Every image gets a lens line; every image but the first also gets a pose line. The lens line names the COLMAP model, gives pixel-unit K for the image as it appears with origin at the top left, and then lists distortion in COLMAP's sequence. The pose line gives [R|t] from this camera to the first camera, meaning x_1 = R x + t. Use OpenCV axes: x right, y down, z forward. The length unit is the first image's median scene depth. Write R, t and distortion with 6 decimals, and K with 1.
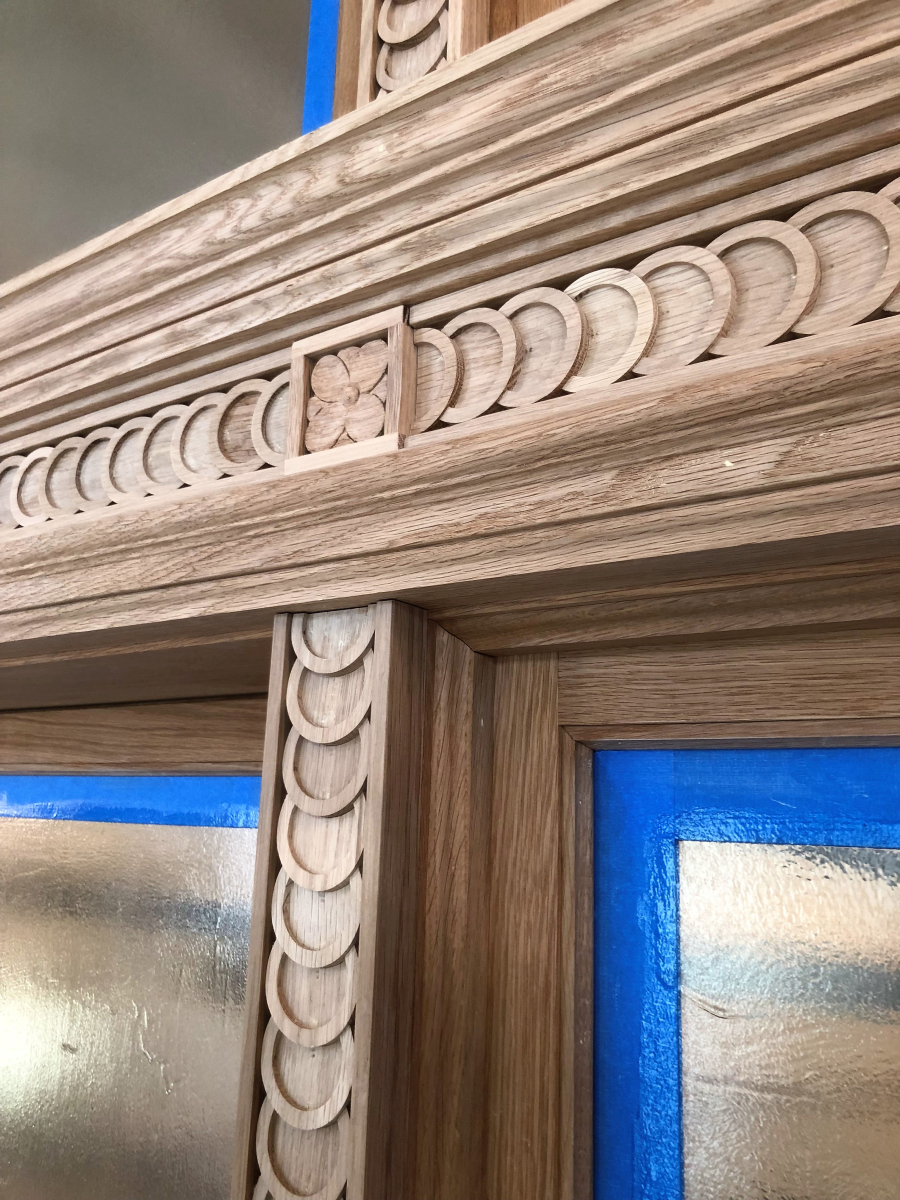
lens RADIAL K [[982.0, 0, 447.9], [0, 982.0, 604.4], [0, 0, 1]] dist [0.011165, -0.027097]
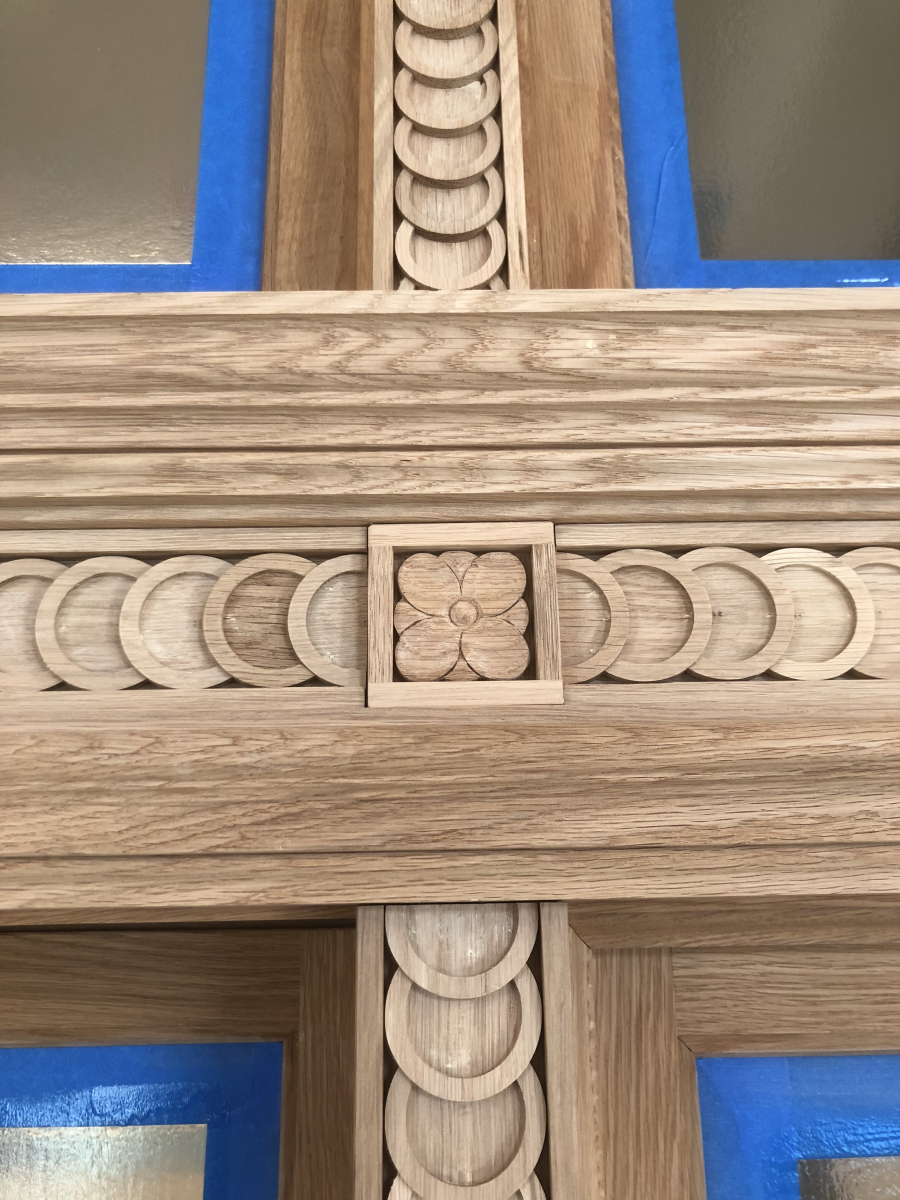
lens RADIAL K [[982.0, 0, 449.6], [0, 982.0, 604.2], [0, 0, 1]] dist [0.011165, -0.027097]
pose [[0.812808, 0.131813, 0.567422, -0.593006], [-0.080352, 0.990121, -0.114905, -0.138023], [-0.576963, 0.047802, 0.815370, 0.391114]]
